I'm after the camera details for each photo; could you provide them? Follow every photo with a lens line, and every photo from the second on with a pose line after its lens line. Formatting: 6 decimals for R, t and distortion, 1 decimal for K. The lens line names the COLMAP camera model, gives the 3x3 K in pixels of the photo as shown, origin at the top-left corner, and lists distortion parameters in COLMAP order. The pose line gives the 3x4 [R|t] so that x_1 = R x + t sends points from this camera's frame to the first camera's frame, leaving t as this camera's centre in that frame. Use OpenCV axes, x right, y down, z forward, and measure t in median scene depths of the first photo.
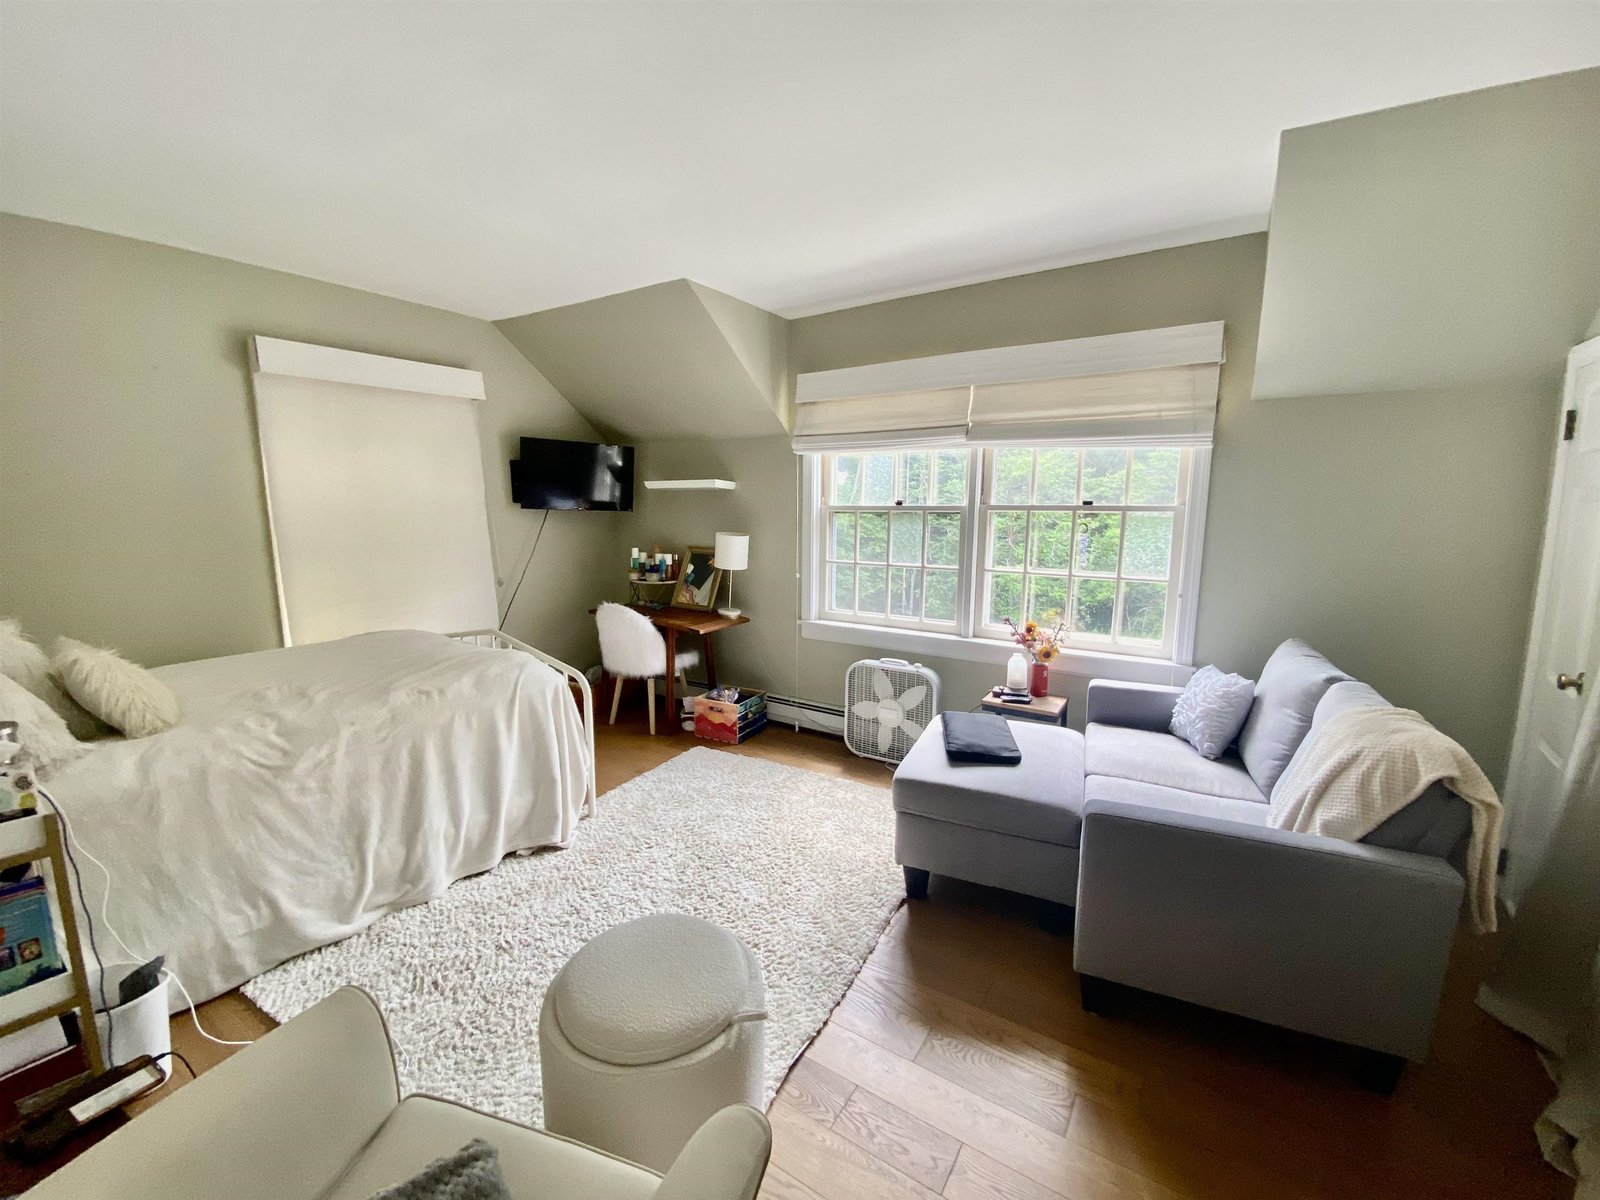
lens RADIAL K [[651.7, 0, 800.0], [0, 651.7, 600.0], [0, 0, 1]] dist [-0.001309, -0.000320]
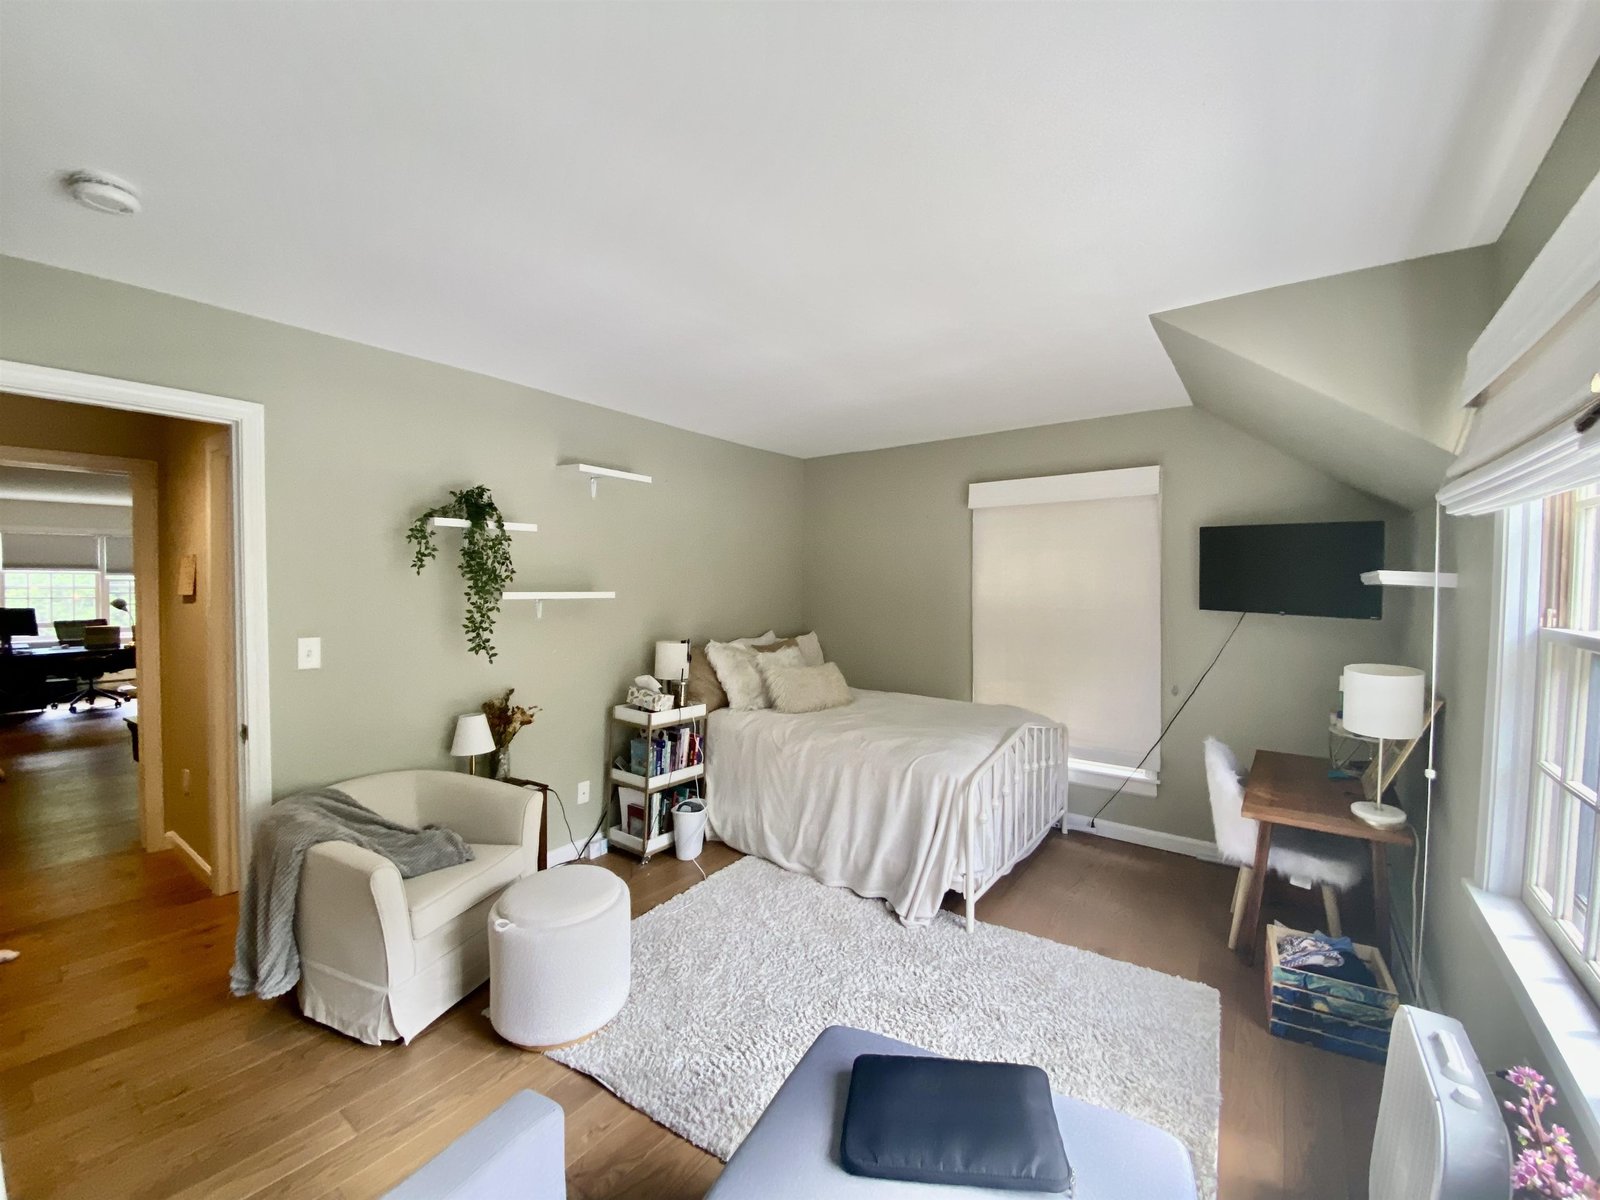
lens RADIAL K [[651.7, 0, 800.0], [0, 651.7, 600.0], [0, 0, 1]] dist [-0.001309, -0.000320]
pose [[-0.060245, 0.013327, -0.998095, 0.757579], [-0.167590, 0.985582, 0.023276, -0.147340], [0.984014, 0.168673, -0.057143, 0.874272]]
